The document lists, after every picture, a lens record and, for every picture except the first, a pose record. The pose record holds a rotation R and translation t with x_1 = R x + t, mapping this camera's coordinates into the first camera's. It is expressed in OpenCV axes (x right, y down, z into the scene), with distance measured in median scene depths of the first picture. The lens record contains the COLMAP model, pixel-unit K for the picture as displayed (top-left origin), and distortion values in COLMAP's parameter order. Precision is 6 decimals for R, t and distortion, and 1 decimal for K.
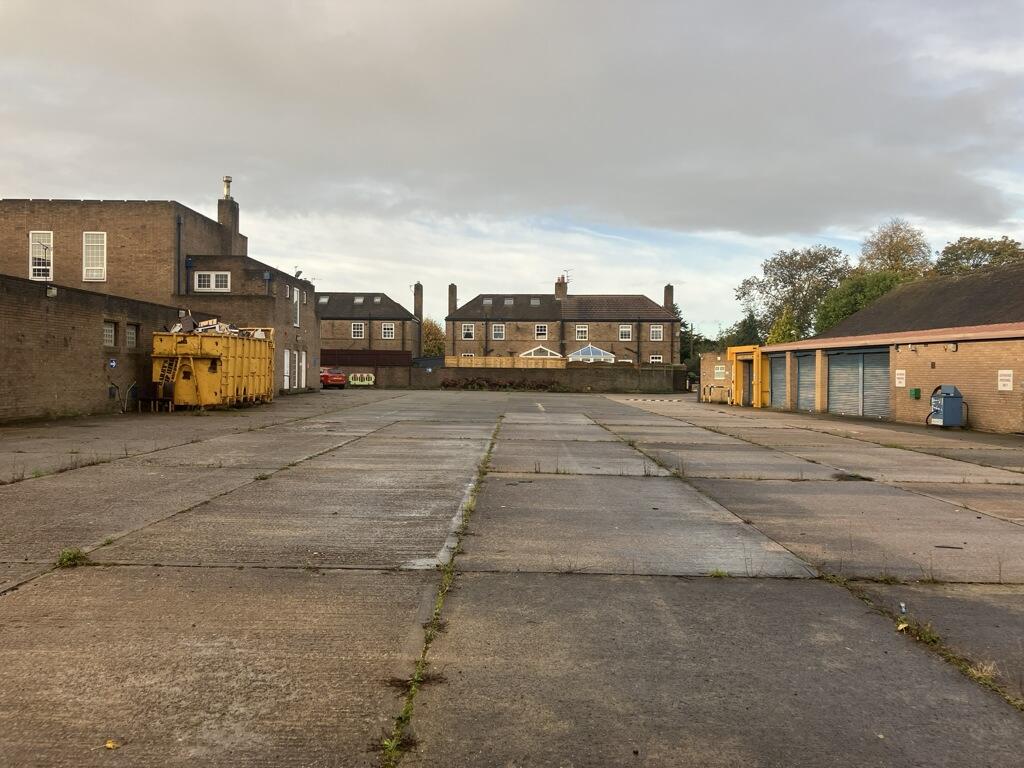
lens RADIAL K [[836.4, 0, 509.8], [0, 836.4, 384.8], [0, 0, 1]] dist [0.008983, 0.007596]
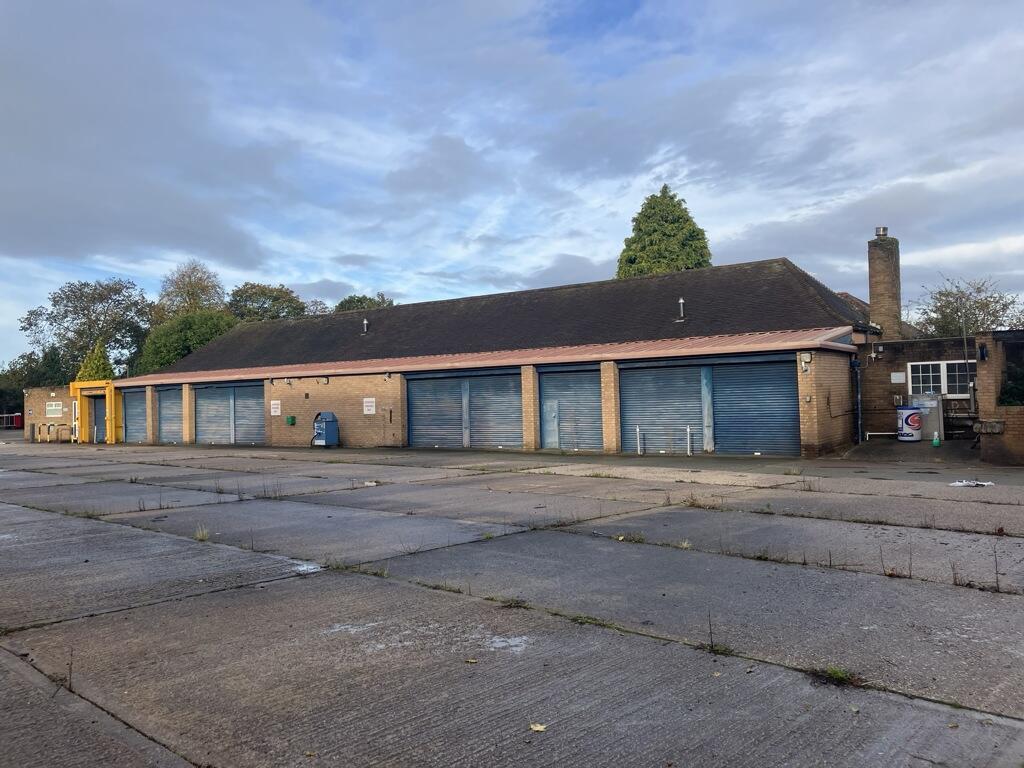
lens RADIAL K [[836.4, 0, 509.8], [0, 836.4, 384.8], [0, 0, 1]] dist [0.008983, 0.007596]
pose [[0.666832, -0.013974, 0.745077, -0.143239], [0.043499, 0.998849, -0.020197, -0.001851], [-0.743937, 0.045878, 0.666673, -0.003900]]
